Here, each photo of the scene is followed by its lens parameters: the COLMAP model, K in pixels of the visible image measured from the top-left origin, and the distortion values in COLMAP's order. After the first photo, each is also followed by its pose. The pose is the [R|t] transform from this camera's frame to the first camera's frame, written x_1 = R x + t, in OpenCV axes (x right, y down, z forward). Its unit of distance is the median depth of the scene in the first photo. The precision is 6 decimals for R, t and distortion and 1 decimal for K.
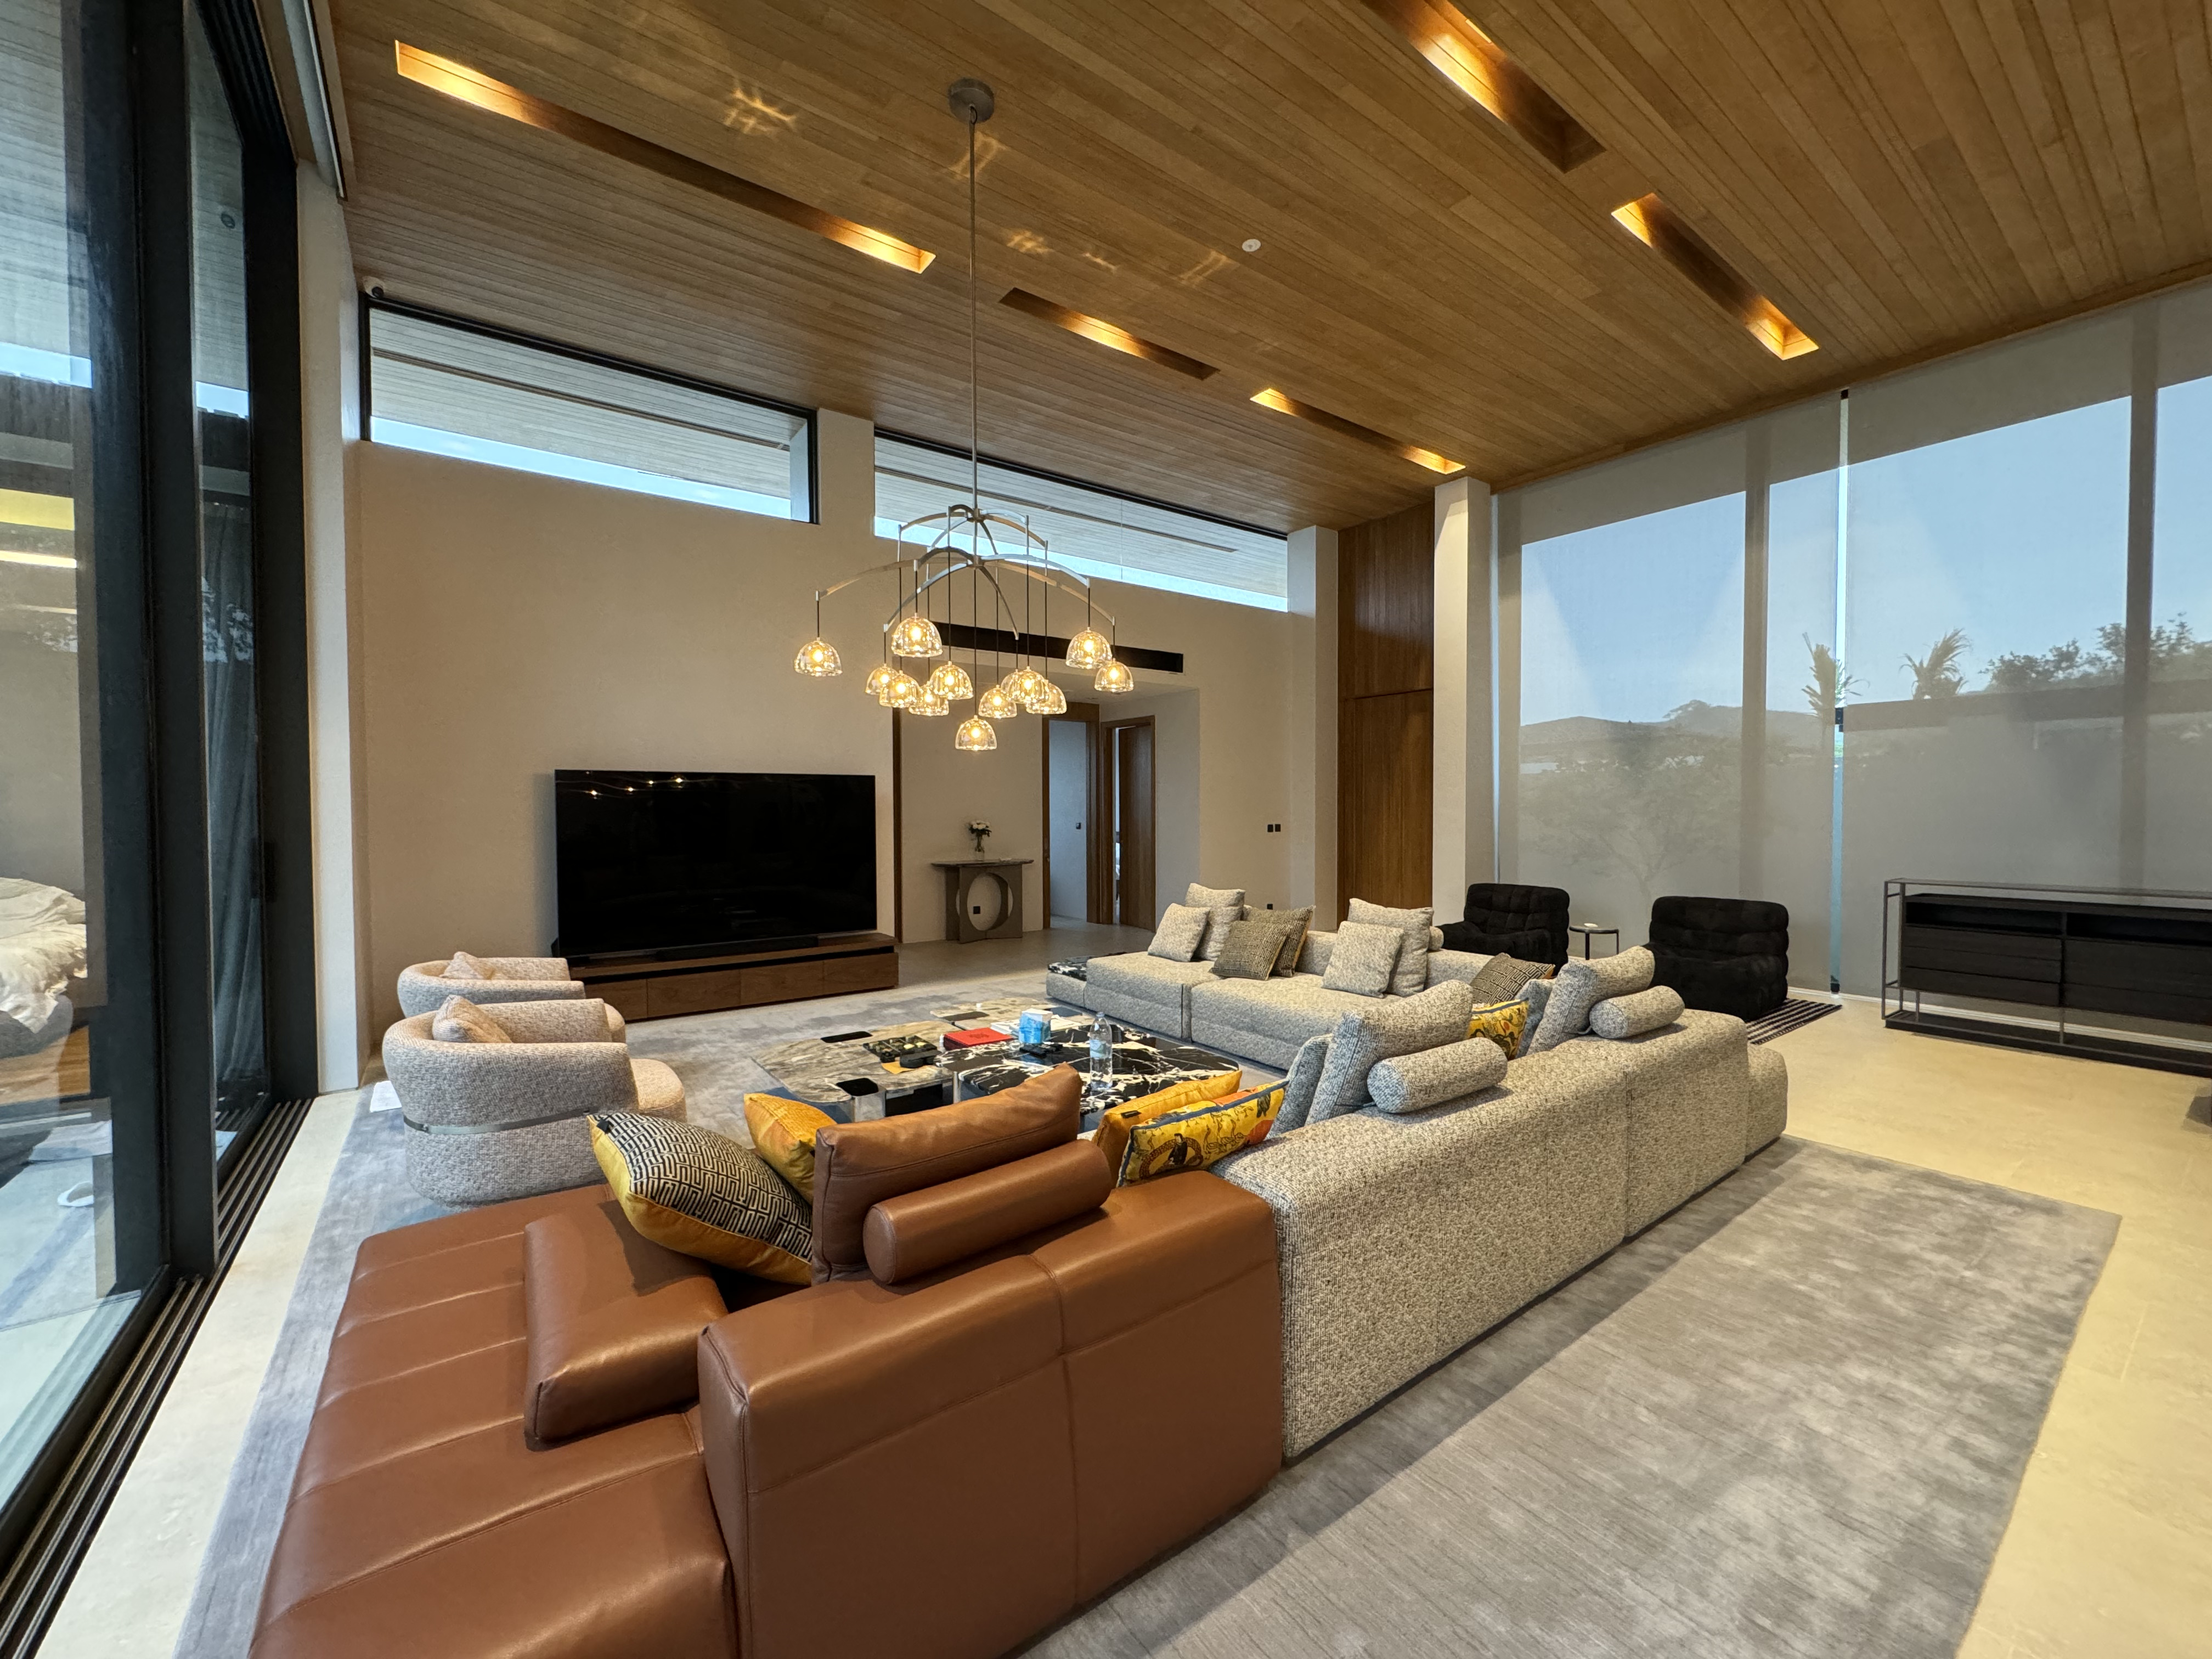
lens RADIAL K [[882.5, 0, 1106.4], [0, 882.5, 829.4], [0, 0, 1]] dist [-0.002669, 0.000125]
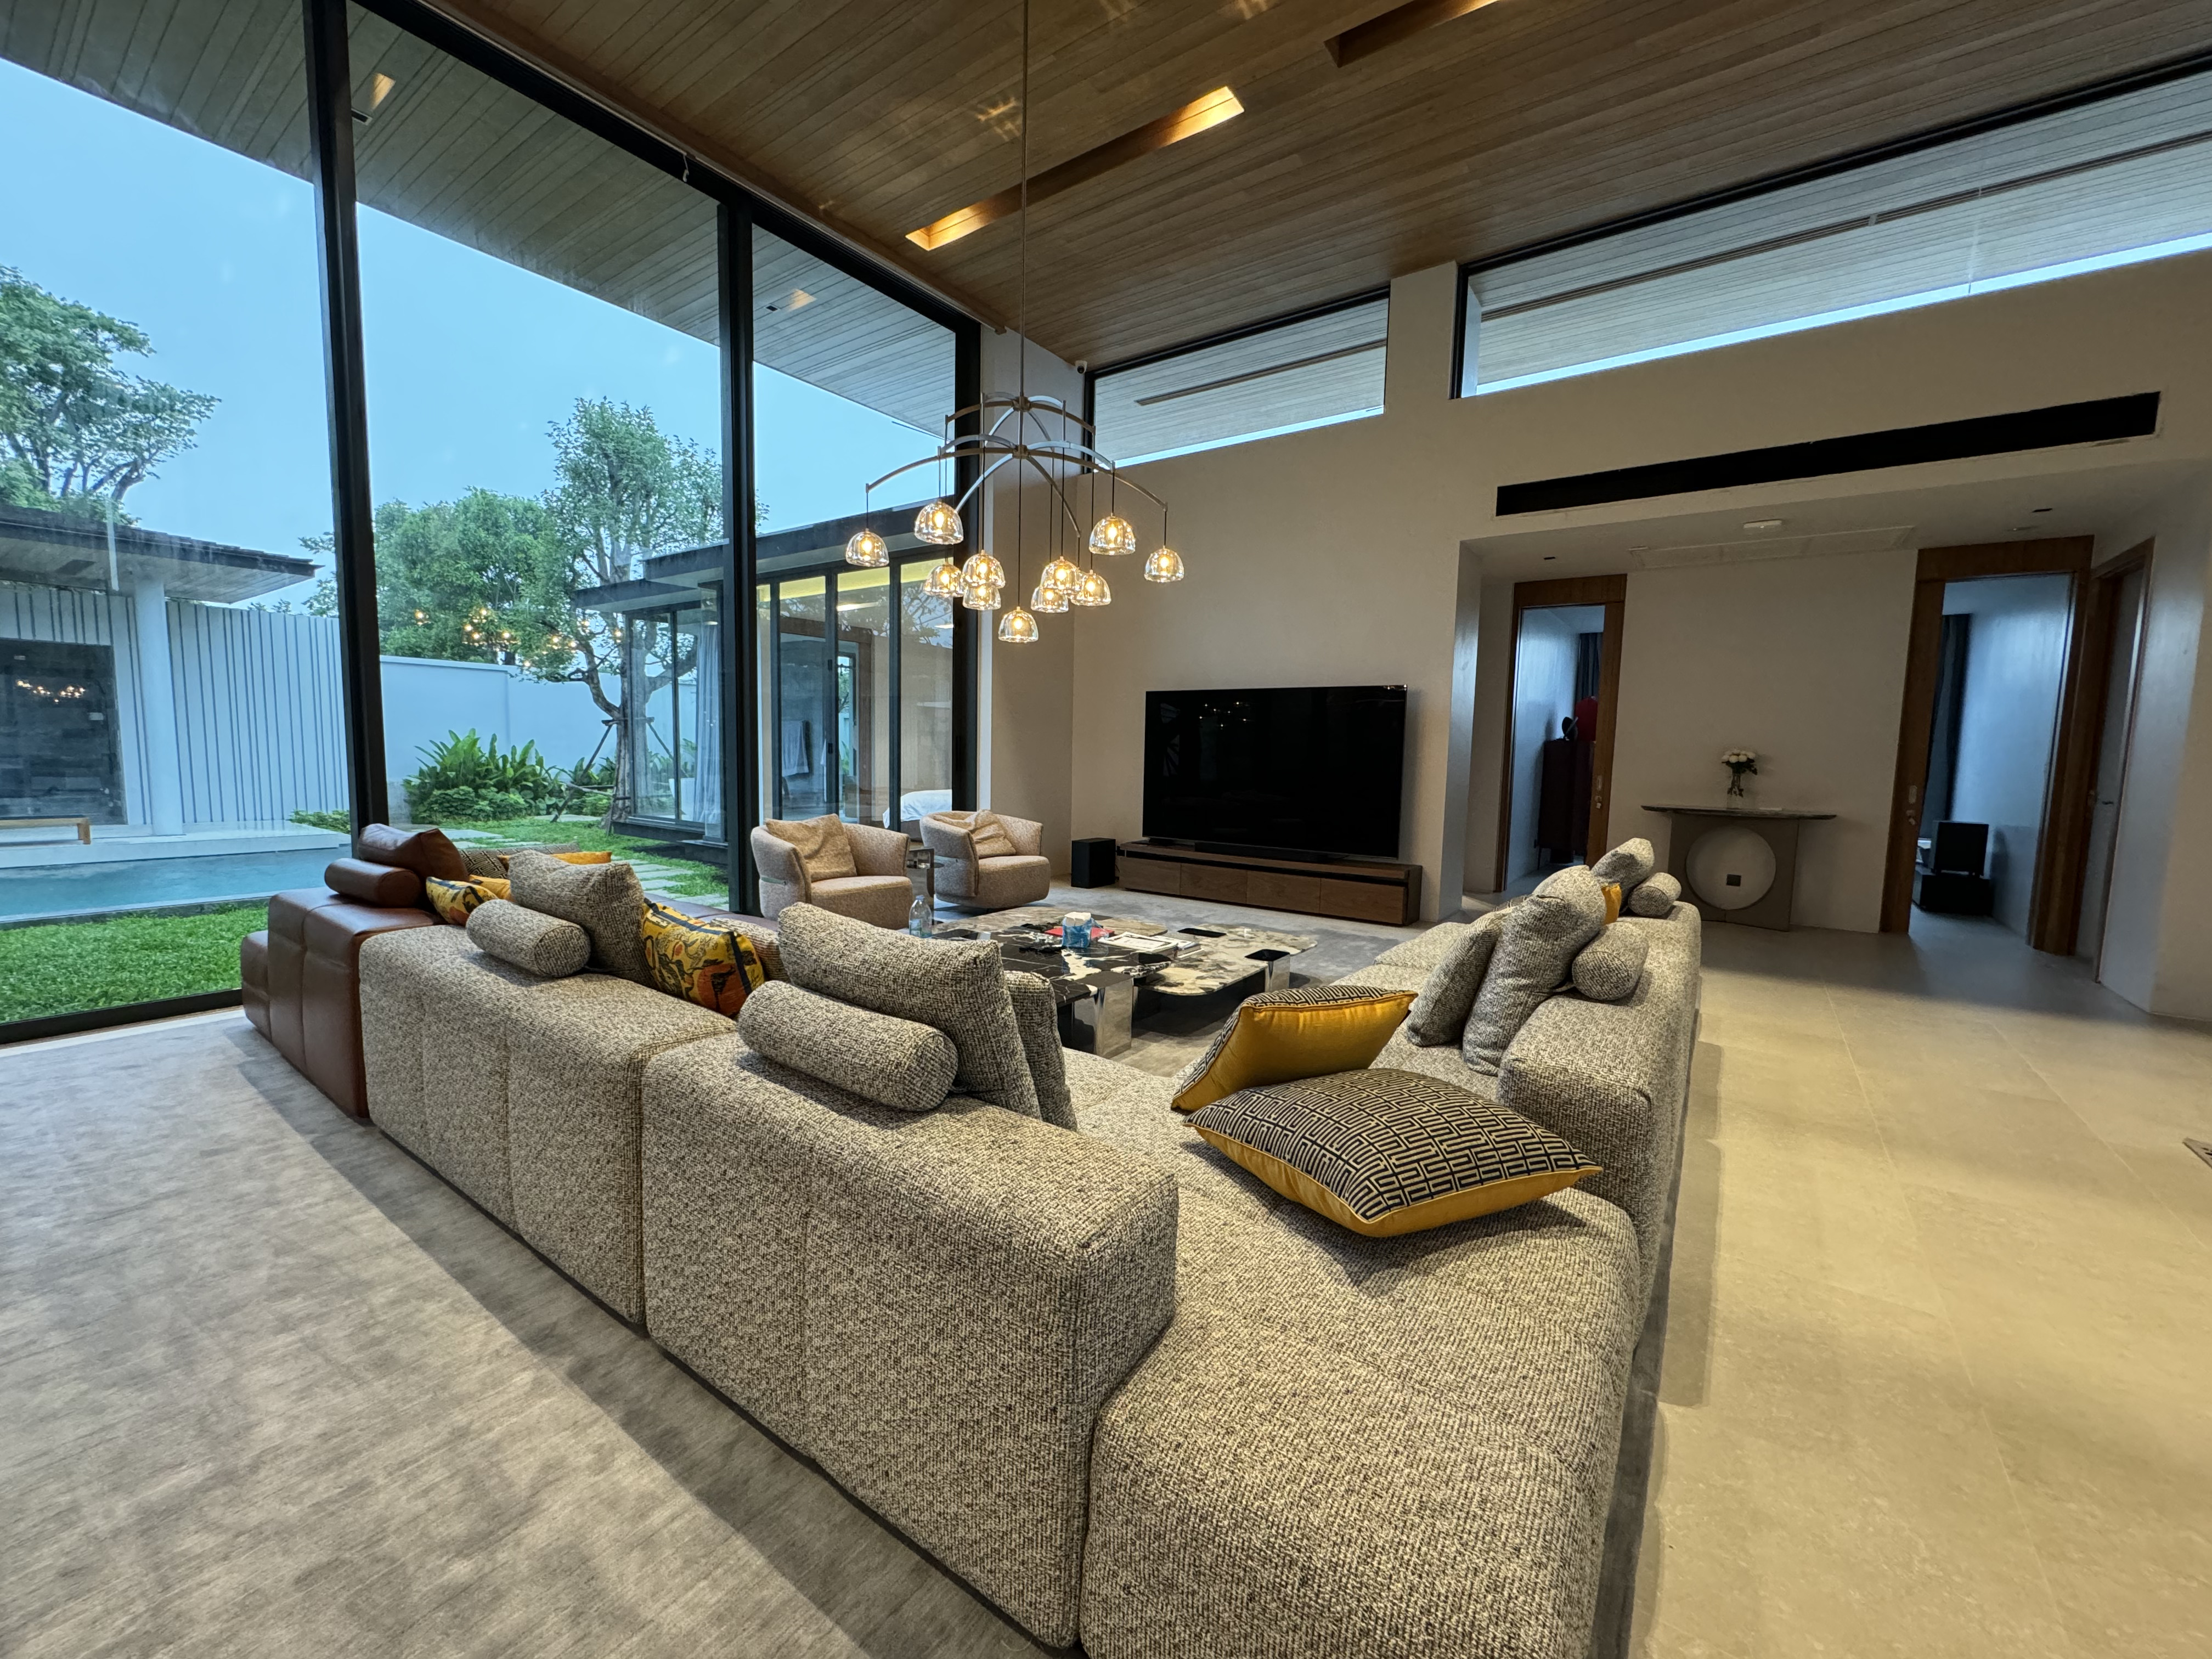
lens RADIAL K [[882.5, 0, 1106.4], [0, 882.5, 829.4], [0, 0, 1]] dist [-0.002669, 0.000125]
pose [[0.310354, 0.097485, -0.945609, 0.502829], [-0.044172, 0.995132, 0.088093, 0.019051], [0.949594, 0.014430, 0.313150, 0.449305]]
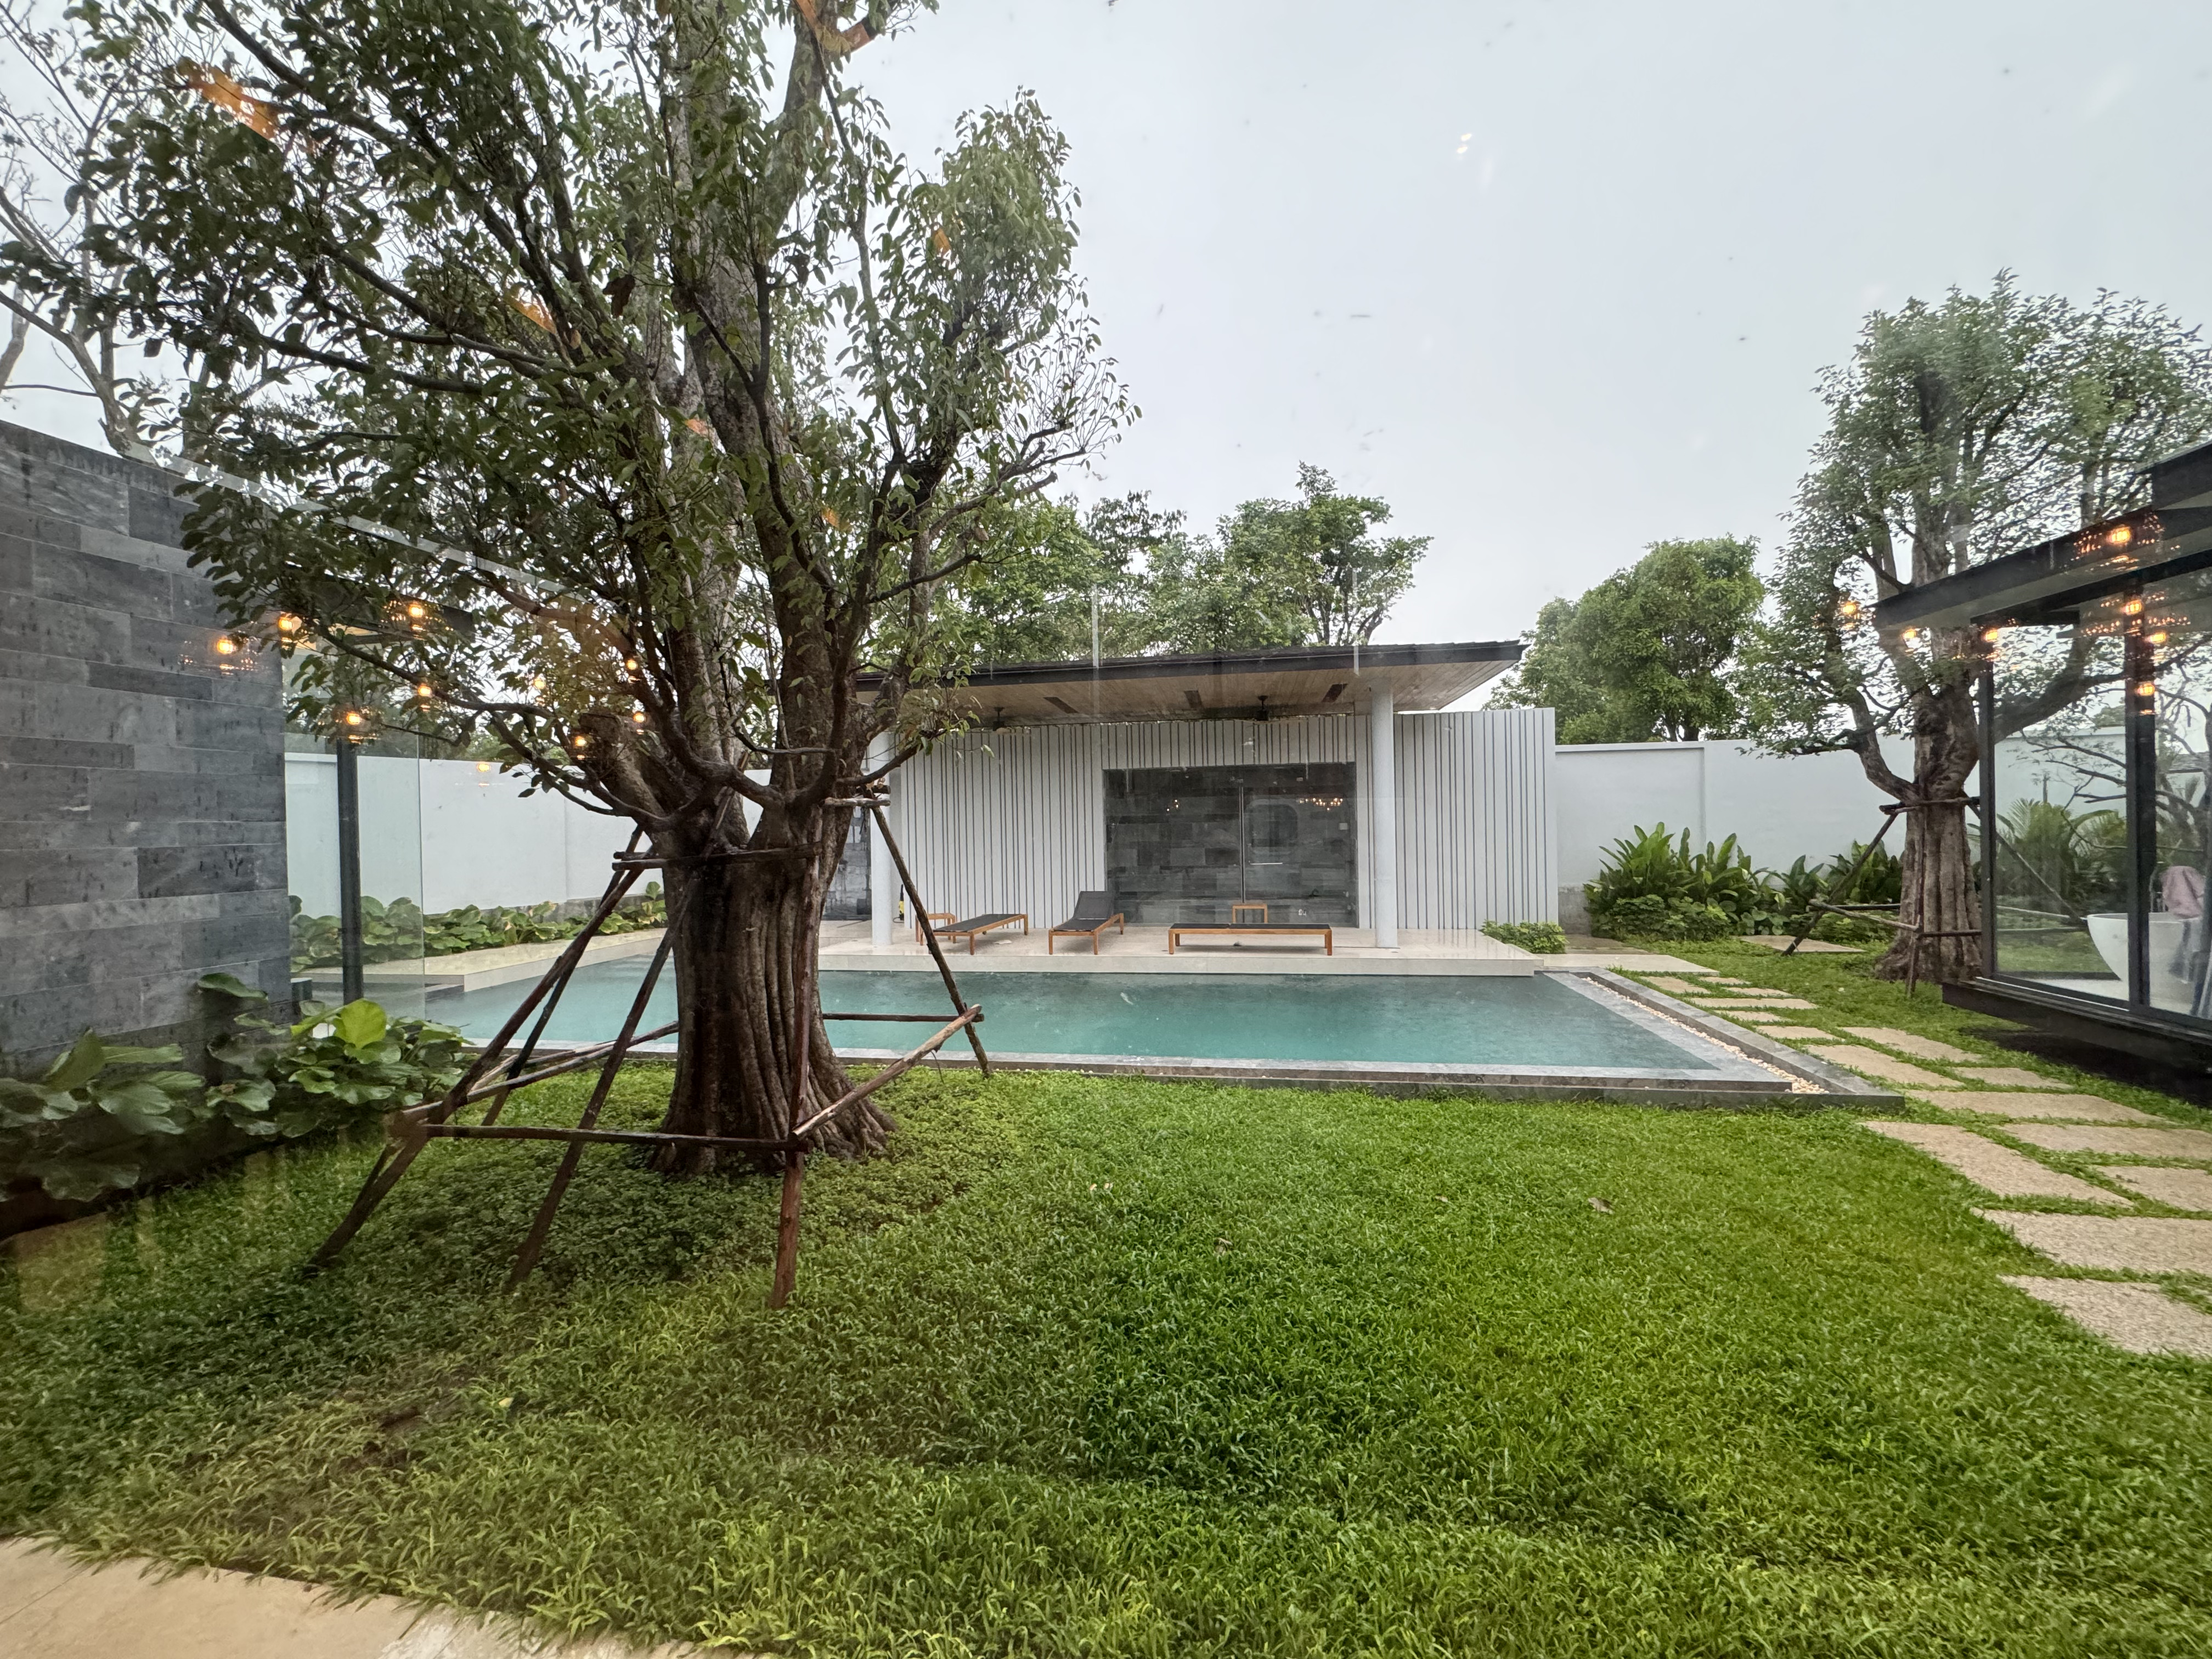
lens RADIAL K [[880.1, 0, 1106.0], [0, 880.1, 829.5], [0, 0, 1]] dist [-0.001737, 0.000462]
pose [[-0.723451, 0.021021, -0.690055, -0.129110], [0.005851, 0.999687, 0.024319, -0.007271], [0.690351, 0.013556, -0.723348, 0.099811]]
